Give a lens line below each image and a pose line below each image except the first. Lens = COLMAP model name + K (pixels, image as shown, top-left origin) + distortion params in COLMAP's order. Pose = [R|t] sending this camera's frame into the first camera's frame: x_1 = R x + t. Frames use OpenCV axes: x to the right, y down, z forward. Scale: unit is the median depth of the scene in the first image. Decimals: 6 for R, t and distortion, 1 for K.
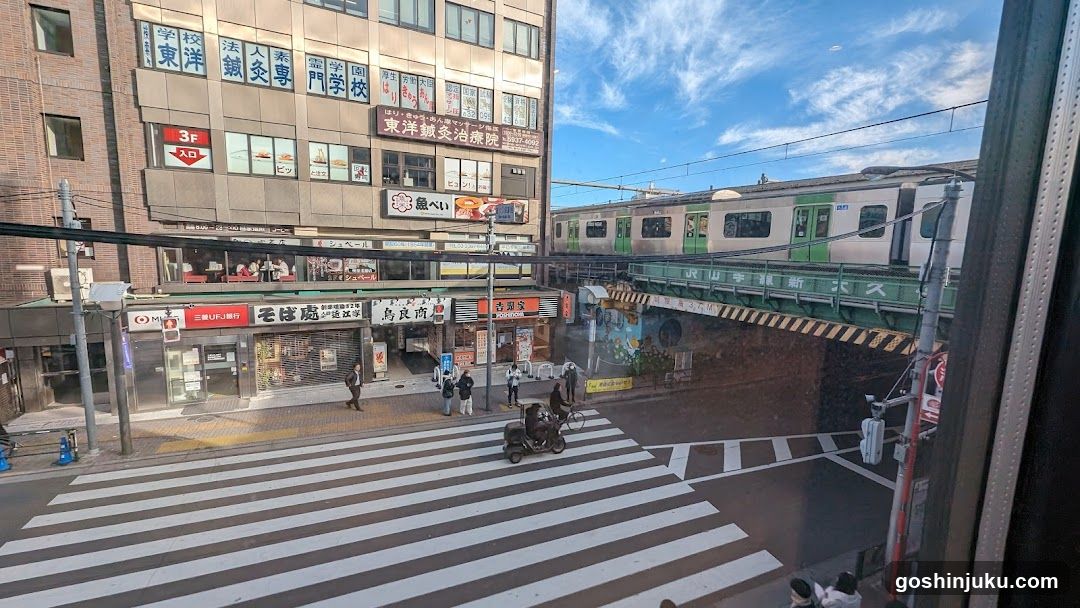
lens RADIAL K [[454.7, 0, 529.4], [0, 454.7, 305.8], [0, 0, 1]] dist [0.004858, 0.000078]
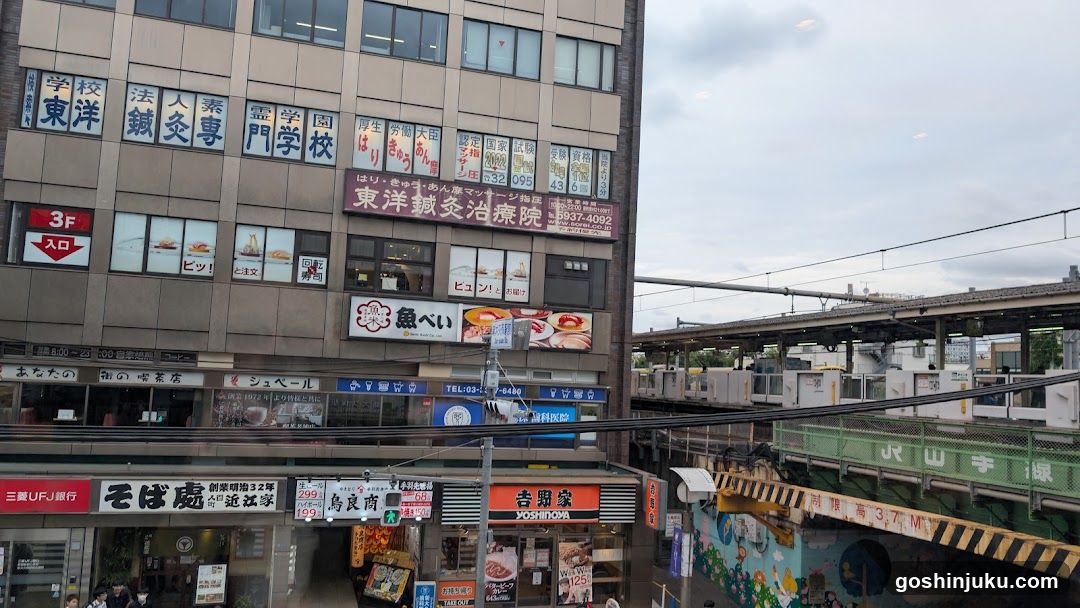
lens RADIAL K [[767.5, 0, 525.3], [0, 767.5, 315.9], [0, 0, 1]] dist [0.026400, -0.021773]
pose [[0.982301, 0.002727, -0.187290, 0.119874], [-0.045067, 0.973962, -0.222185, -0.008319], [0.181807, 0.226693, 0.956847, 0.054579]]
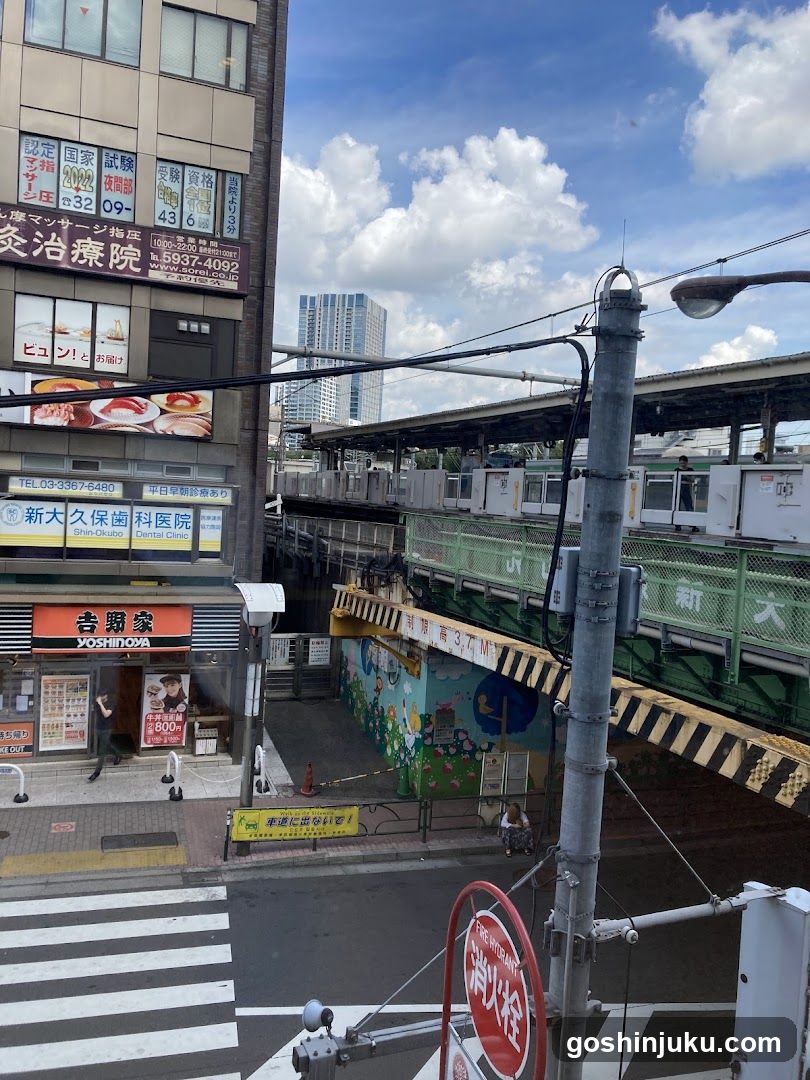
lens RADIAL K [[888.9, 0, 415.2], [0, 888.9, 545.9], [0, 0, 1]] dist [0.018431, -0.023703]
pose [[0.995028, 0.035646, -0.093003, 0.351652], [-0.043195, 0.995821, -0.080465, -0.017919], [0.089746, 0.084082, 0.992409, 0.183546]]
